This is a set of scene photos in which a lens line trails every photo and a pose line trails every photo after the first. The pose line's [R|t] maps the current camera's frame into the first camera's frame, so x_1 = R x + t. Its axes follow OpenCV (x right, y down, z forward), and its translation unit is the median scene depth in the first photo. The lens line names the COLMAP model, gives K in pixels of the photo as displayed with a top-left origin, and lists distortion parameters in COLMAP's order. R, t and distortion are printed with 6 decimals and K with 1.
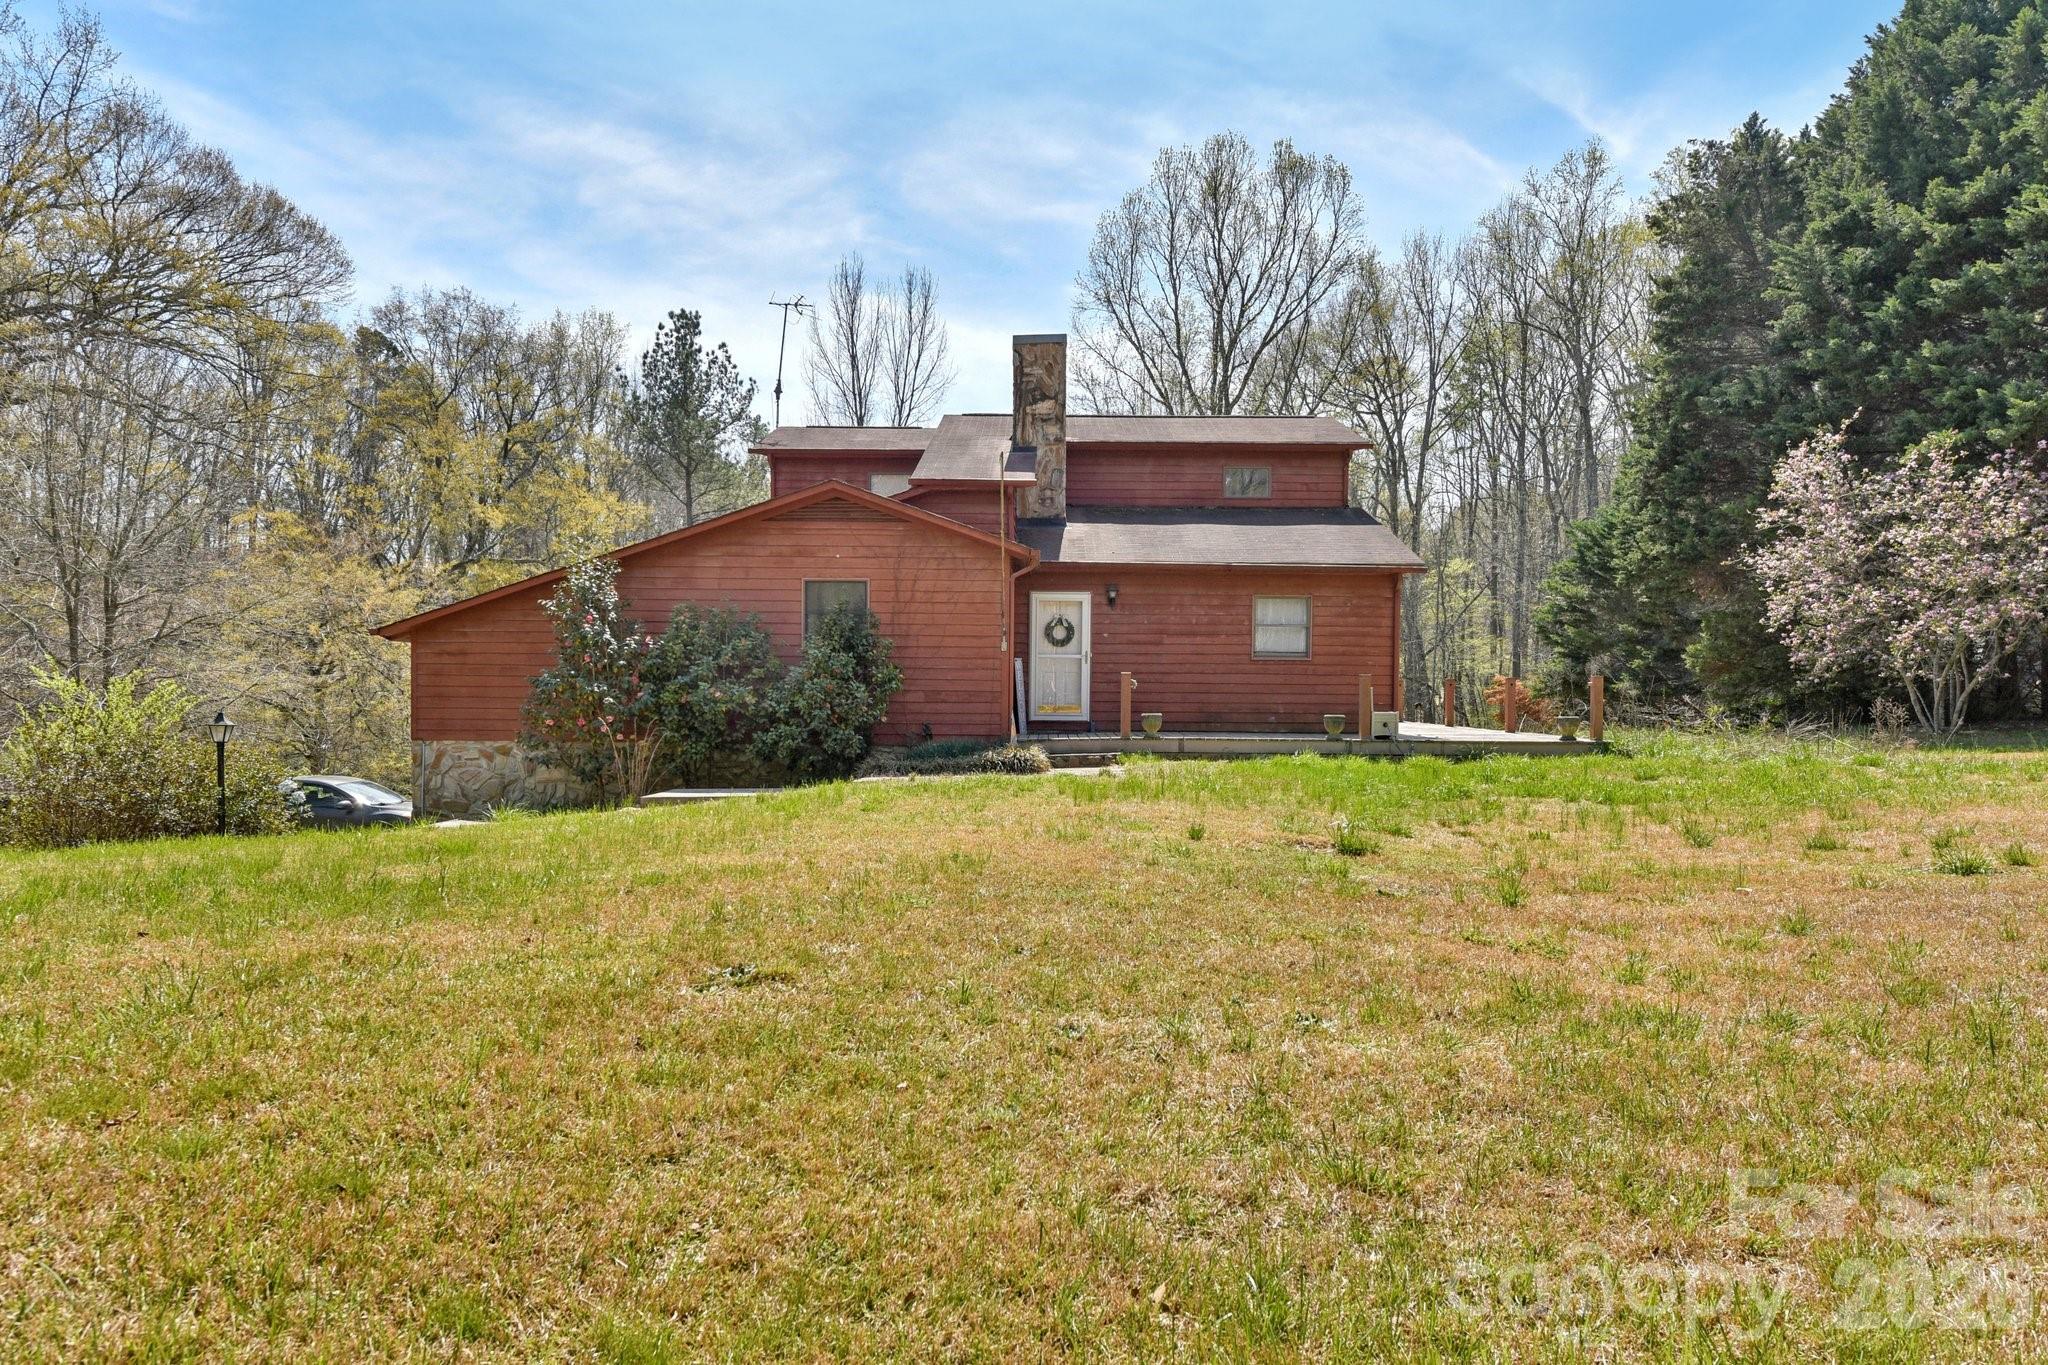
lens RADIAL K [[1401.4, 0, 1024.0], [0, 1401.4, 682.5], [0, 0, 1]] dist [-0.003316, -0.000620]
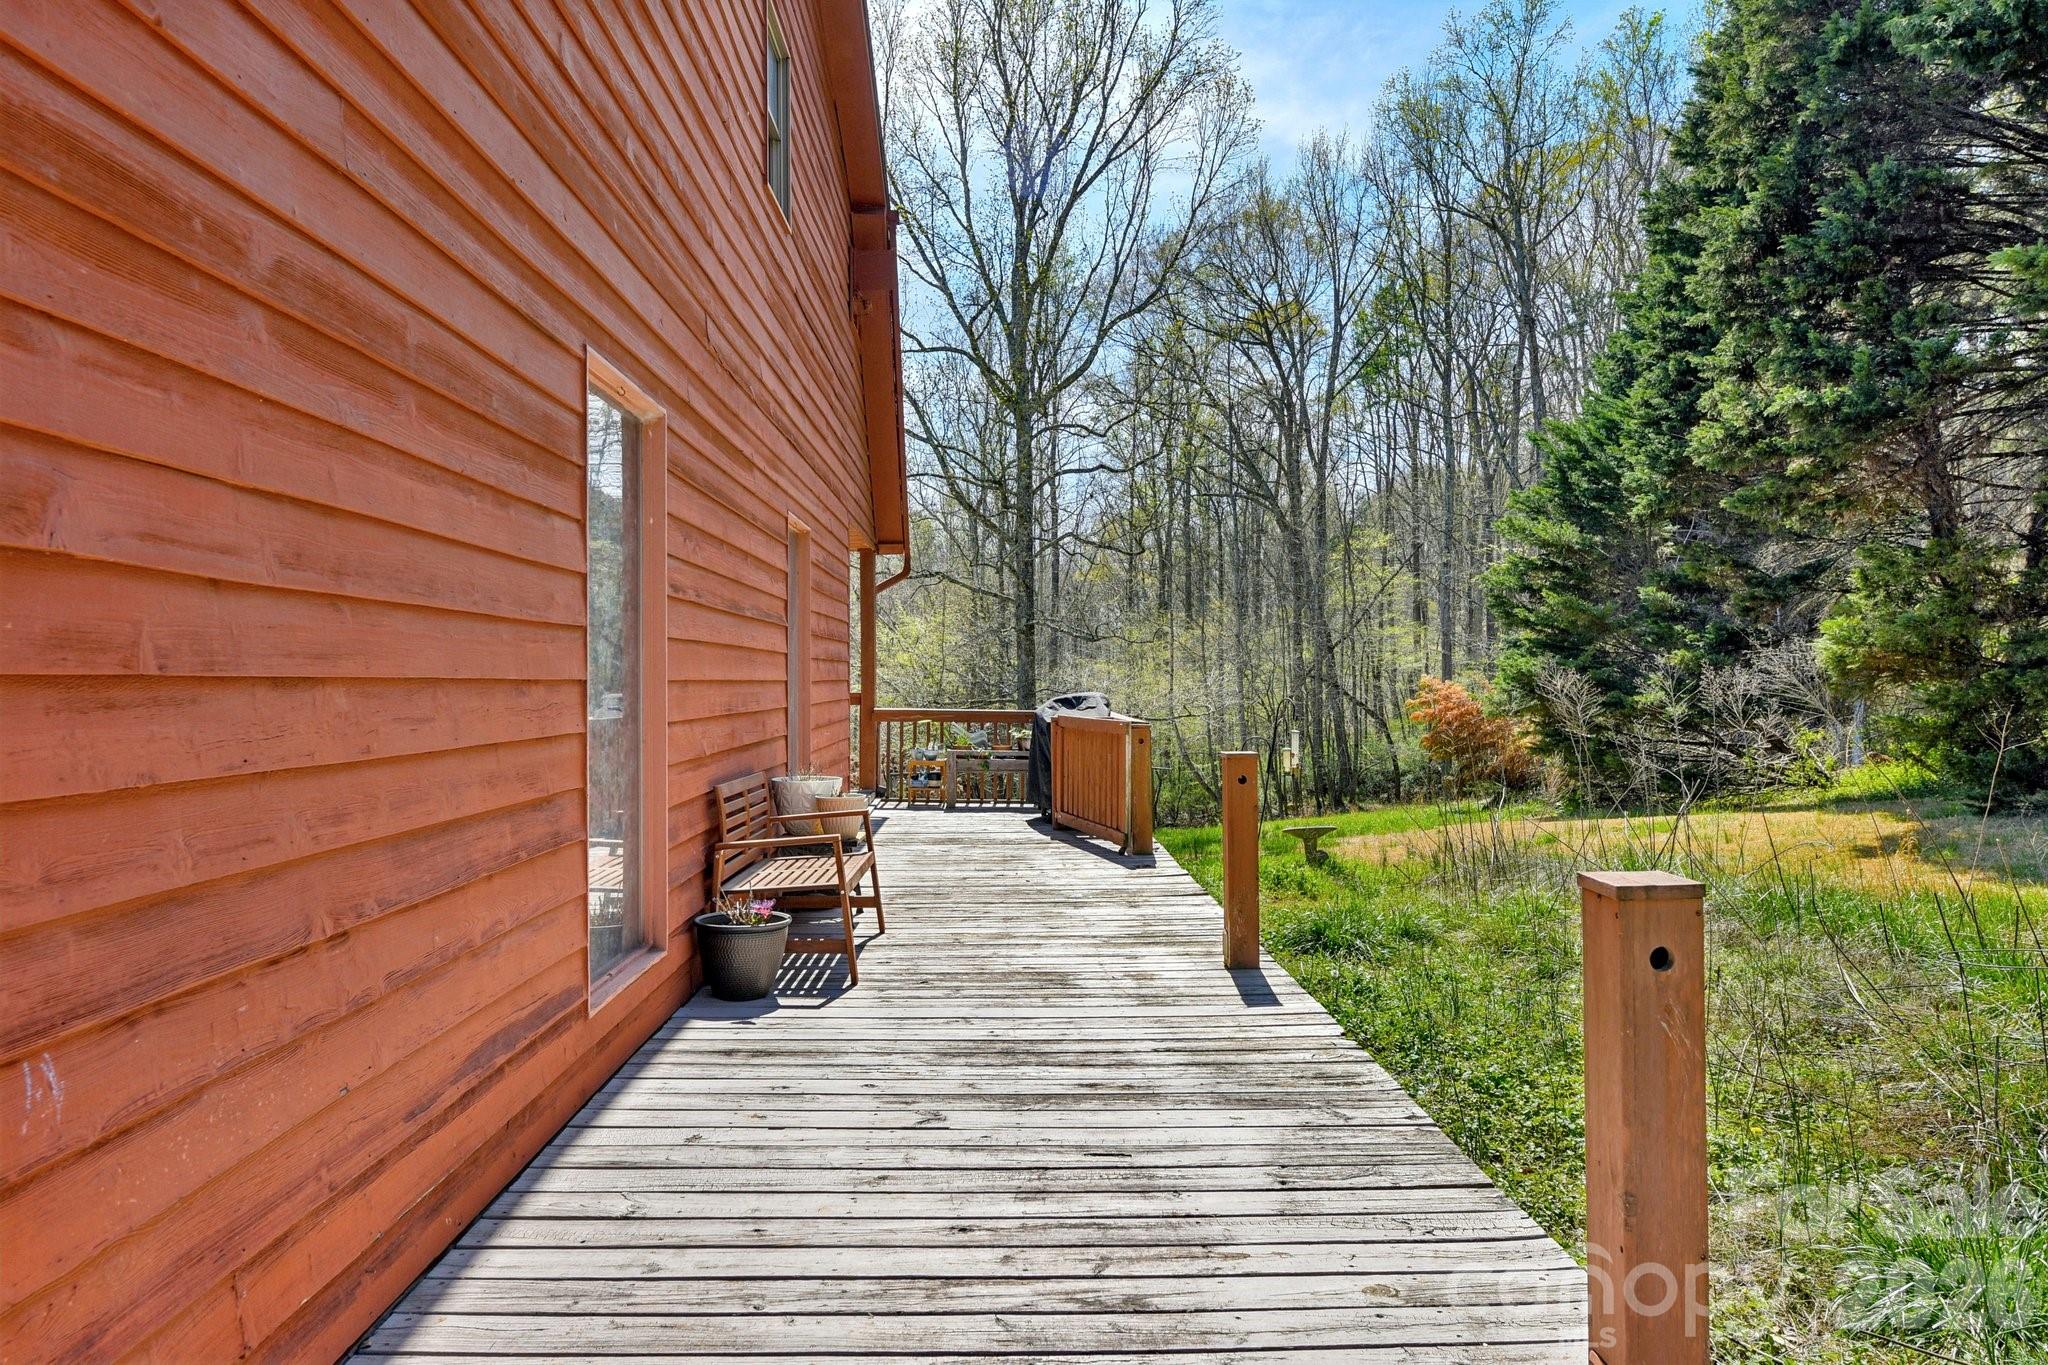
lens RADIAL K [[1369.0, 0, 1023.7], [0, 1369.0, 641.5], [0, 0, 1]] dist [0.003103, 0.000263]
pose [[0.998940, -0.013930, 0.043876, 0.079088], [0.015155, 0.999501, -0.027709, -0.004084], [-0.043468, 0.028344, 0.998653, 0.238918]]
